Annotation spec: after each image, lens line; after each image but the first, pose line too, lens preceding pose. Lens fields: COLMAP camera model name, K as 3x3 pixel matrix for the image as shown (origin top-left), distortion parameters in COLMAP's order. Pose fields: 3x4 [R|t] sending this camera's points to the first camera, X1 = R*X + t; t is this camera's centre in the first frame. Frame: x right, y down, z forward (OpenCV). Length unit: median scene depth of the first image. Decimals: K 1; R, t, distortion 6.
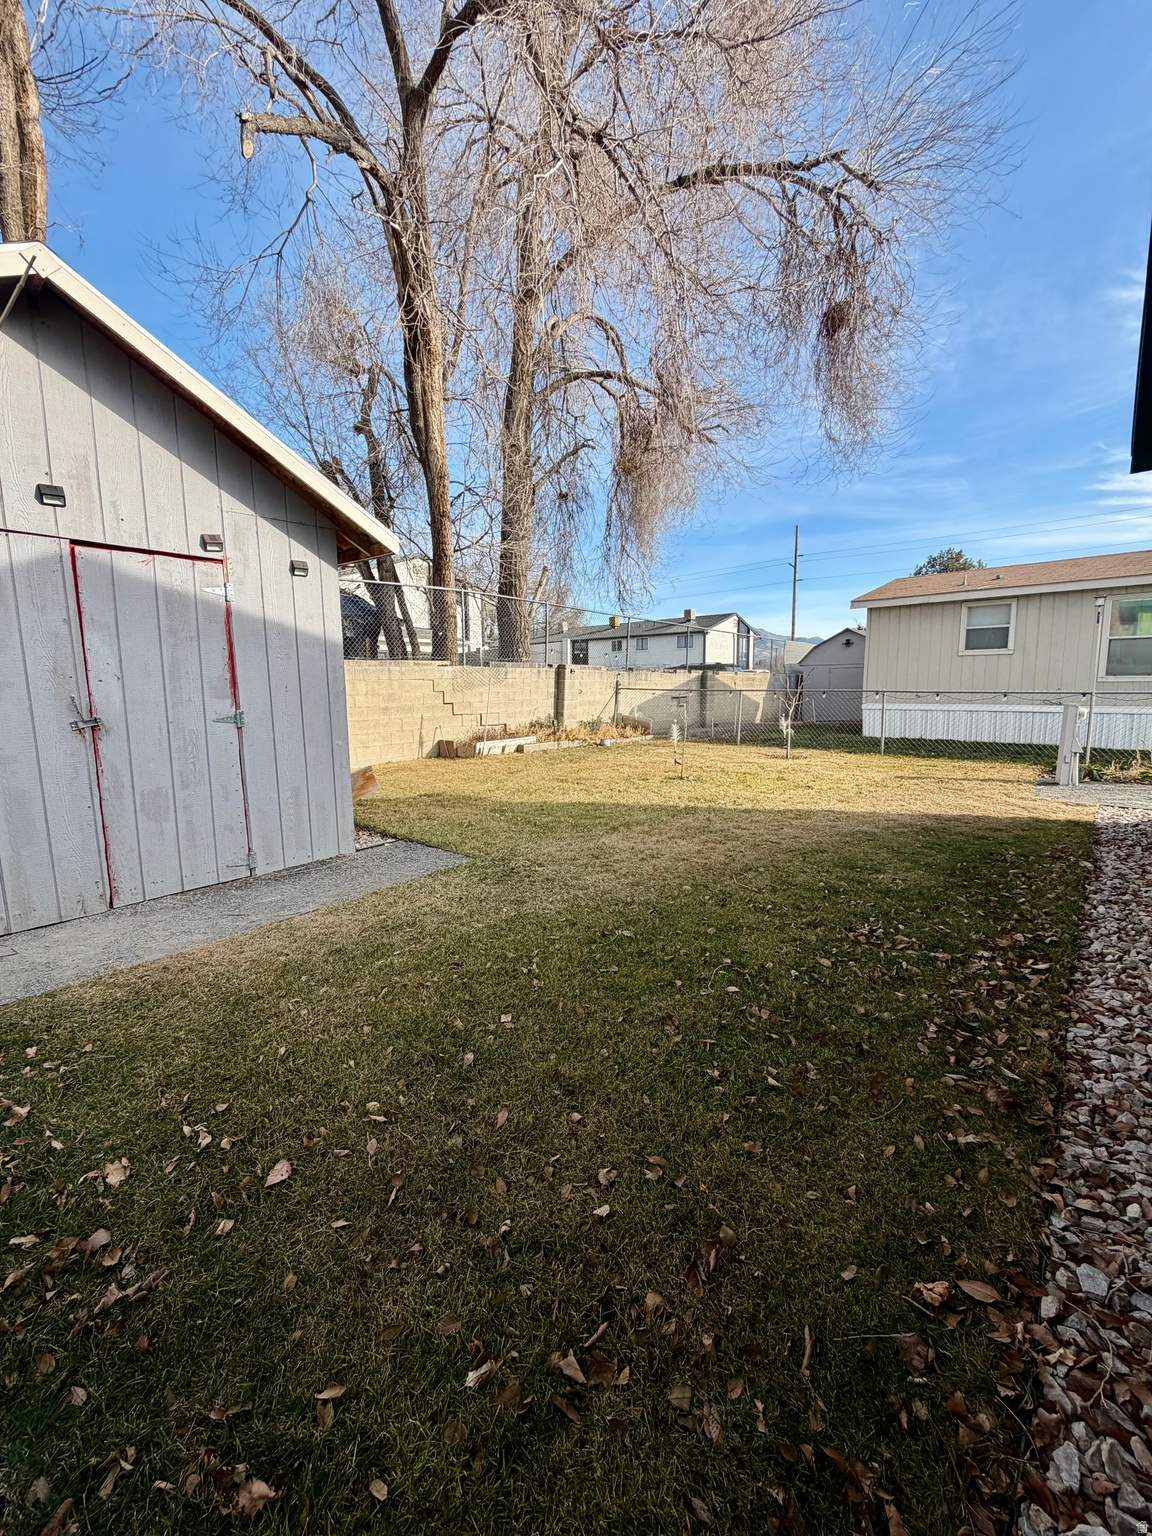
lens RADIAL K [[611.3, 0, 577.3], [0, 611.3, 766.5], [0, 0, 1]] dist [0.000063, 0.000537]
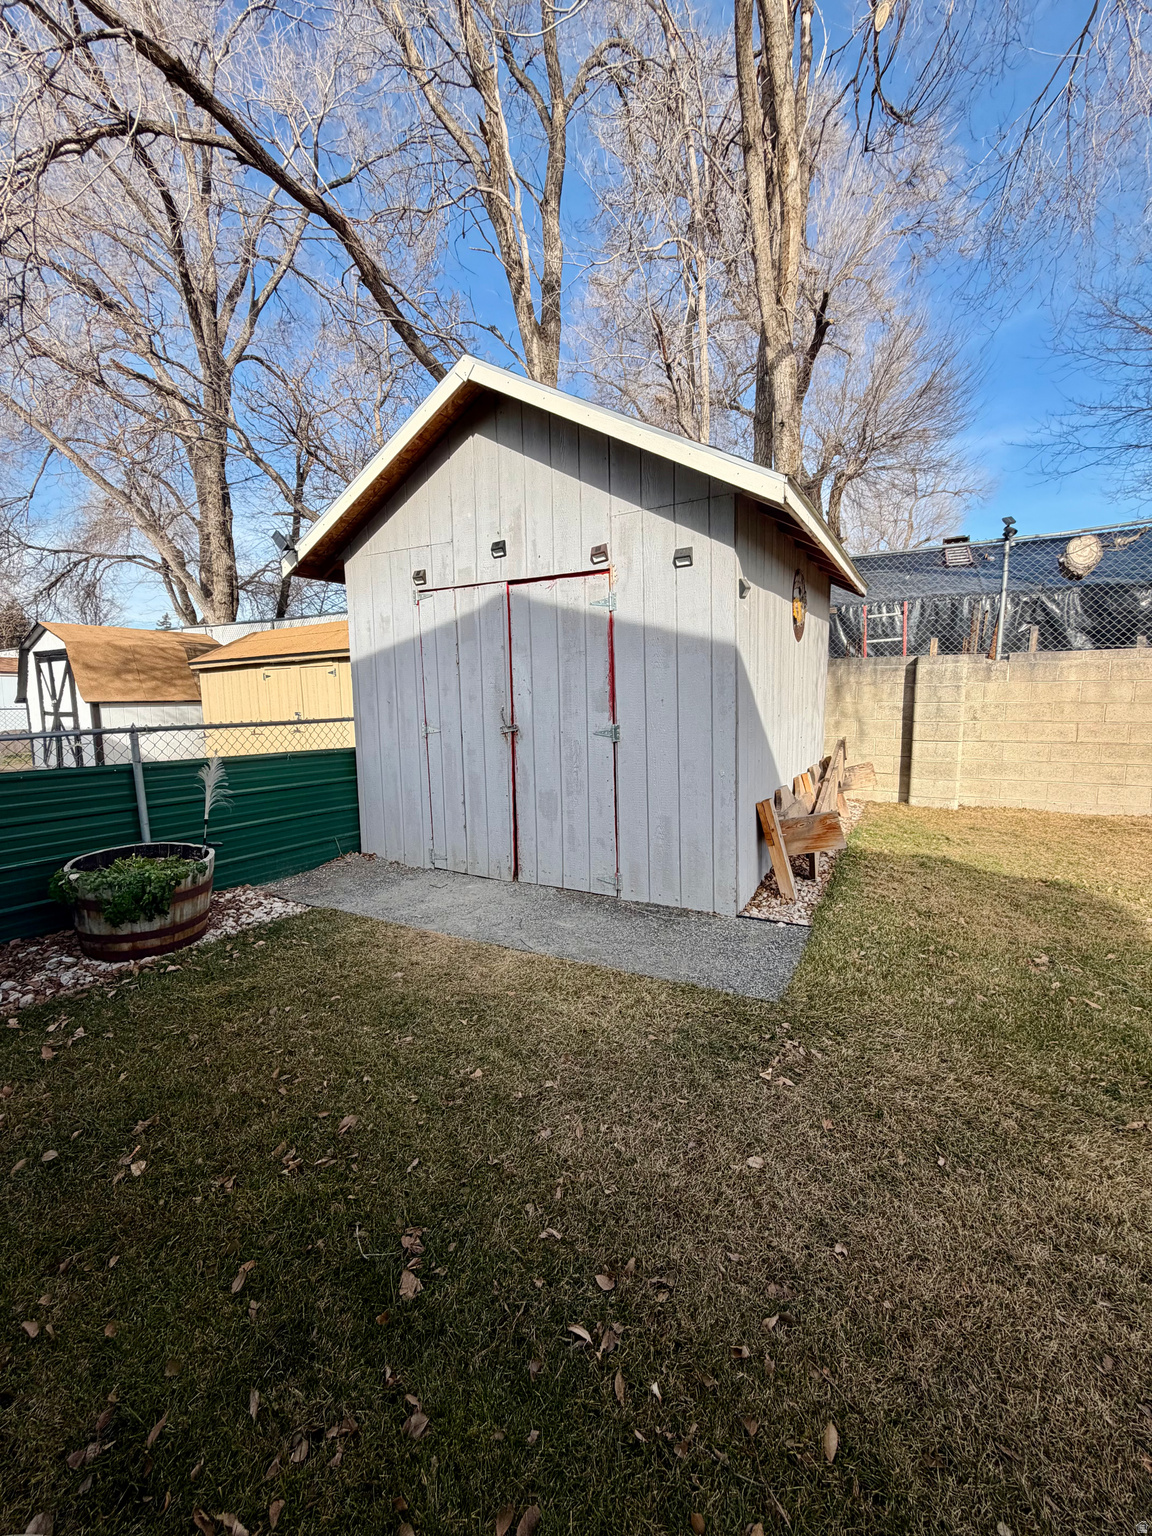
lens RADIAL K [[611.3, 0, 579.0], [0, 611.3, 760.2], [0, 0, 1]] dist [0.000063, 0.000537]
pose [[0.201137, 0.117199, -0.972527, 0.397771], [-0.118857, 0.988401, 0.094530, -0.128774], [0.972326, 0.096578, 0.212734, 0.802130]]
